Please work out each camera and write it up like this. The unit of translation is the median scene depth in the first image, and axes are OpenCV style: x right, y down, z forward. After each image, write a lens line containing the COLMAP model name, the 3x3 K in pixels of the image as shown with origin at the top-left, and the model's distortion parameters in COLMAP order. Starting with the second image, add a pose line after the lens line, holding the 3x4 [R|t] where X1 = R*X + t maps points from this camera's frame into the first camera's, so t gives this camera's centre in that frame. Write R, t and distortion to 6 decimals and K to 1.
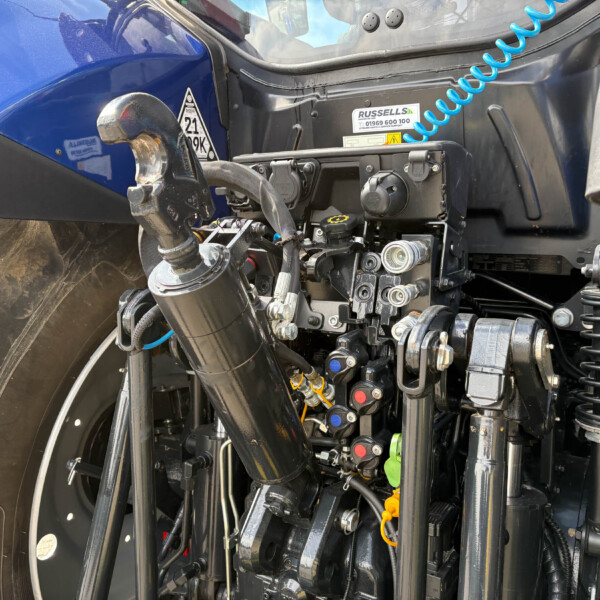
lens RADIAL K [[606.7, 0, 300.0], [0, 606.7, 300.0], [0, 0, 1]] dist [0.005556, 0.035054]
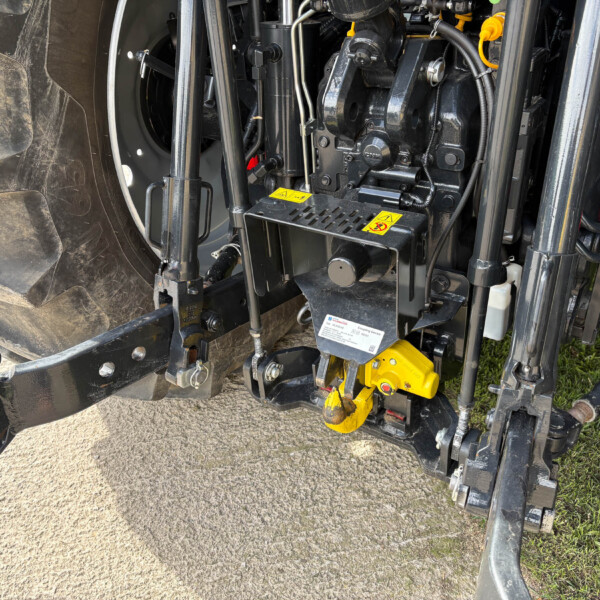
lens RADIAL K [[606.7, 0, 300.0], [0, 606.7, 300.0], [0, 0, 1]] dist [0.005556, 0.035054]
pose [[0.997636, -0.031075, -0.061289, -0.086650], [0.055182, 0.893799, 0.445060, 0.240711], [0.040950, -0.447390, 0.893401, -0.049436]]
